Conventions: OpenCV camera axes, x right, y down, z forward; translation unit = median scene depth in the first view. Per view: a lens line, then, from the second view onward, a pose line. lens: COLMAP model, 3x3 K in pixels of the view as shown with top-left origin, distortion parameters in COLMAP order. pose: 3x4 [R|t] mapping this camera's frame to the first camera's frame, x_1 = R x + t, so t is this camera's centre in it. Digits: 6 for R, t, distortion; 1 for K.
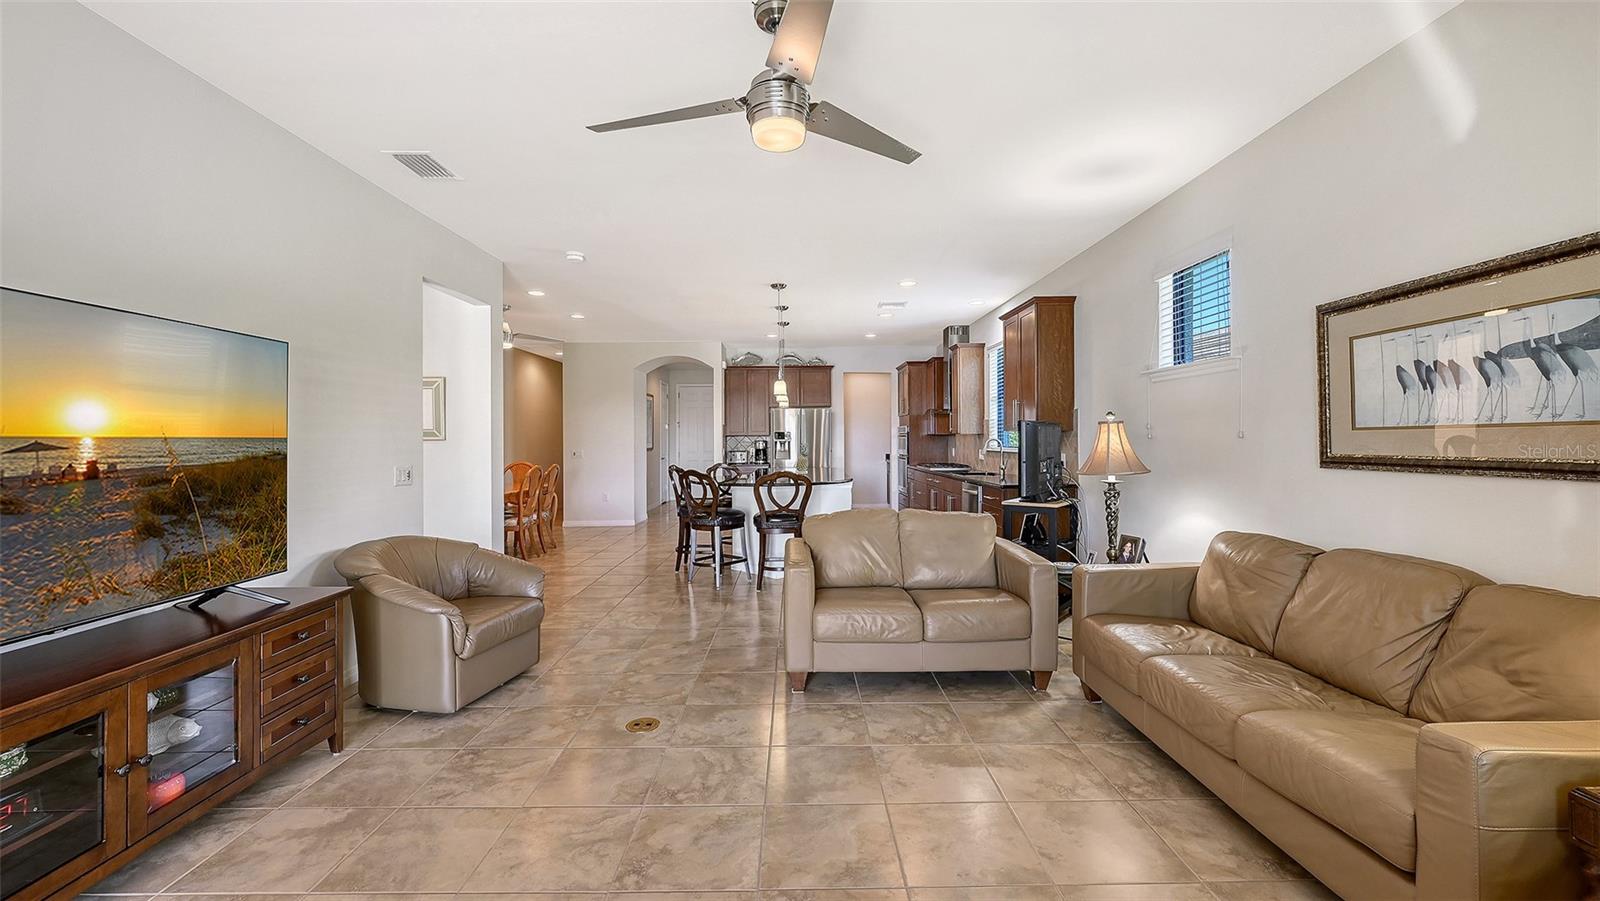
lens RADIAL K [[644.2, 0, 802.5], [0, 644.2, 435.5], [0, 0, 1]] dist [0.003064, 0.000253]
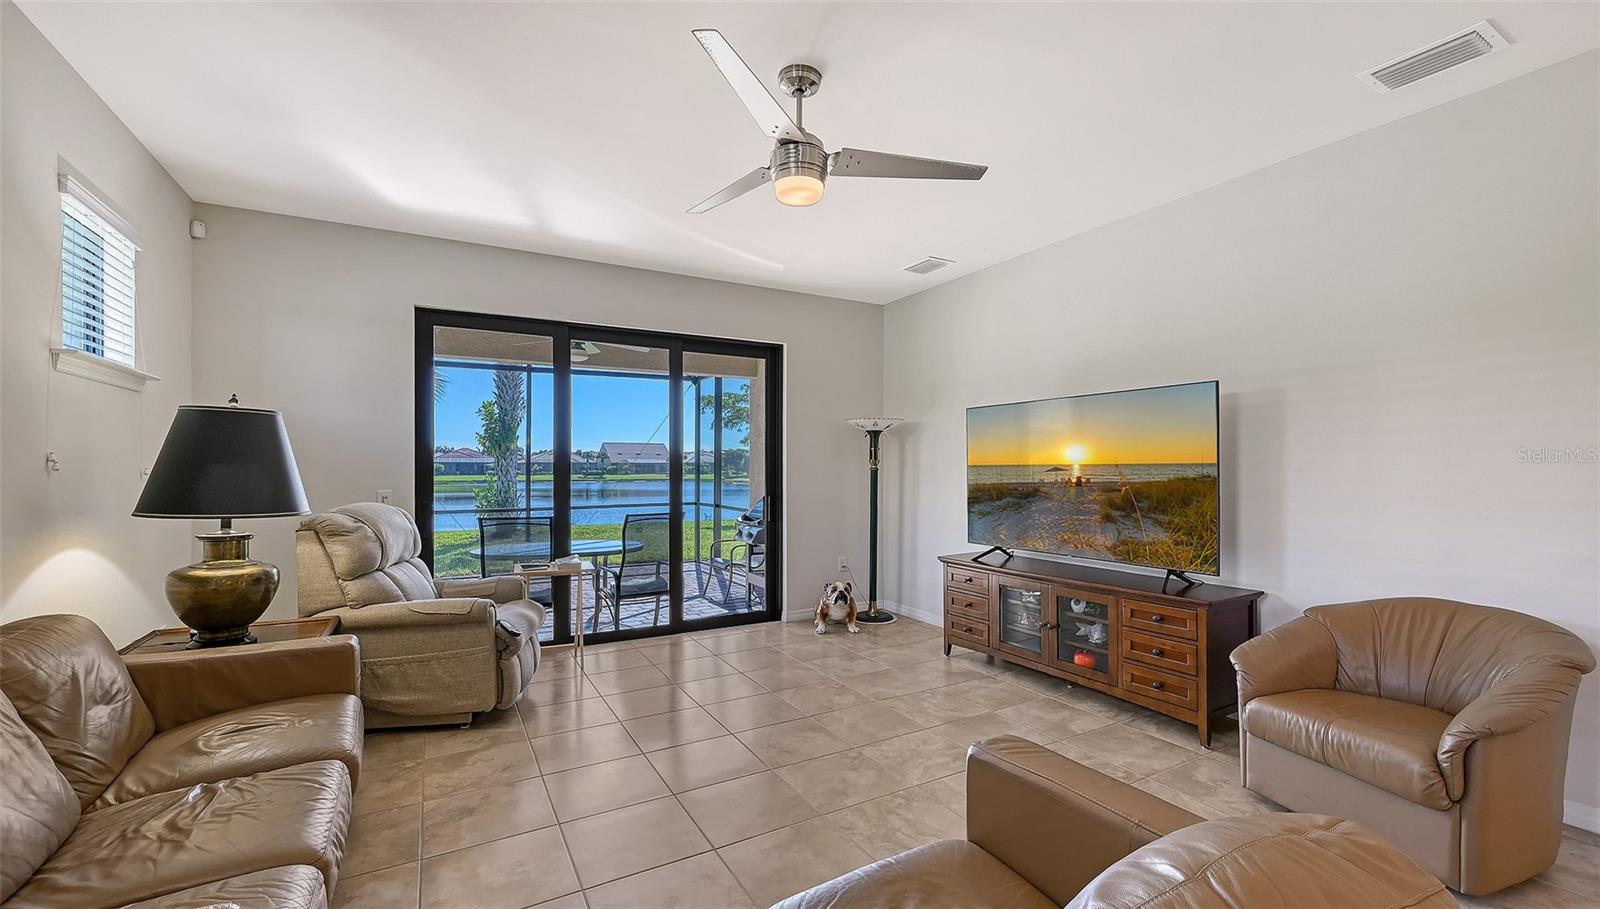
lens RADIAL K [[652.4, 0, 820.1], [0, 652.4, 467.8], [0, 0, 1]] dist [-0.001189, 0.000098]
pose [[-0.864941, 0.007016, -0.501825, 0.338445], [0.010287, 0.999940, -0.003750, 0.007304], [0.501769, -0.008405, -0.864961, 1.360544]]
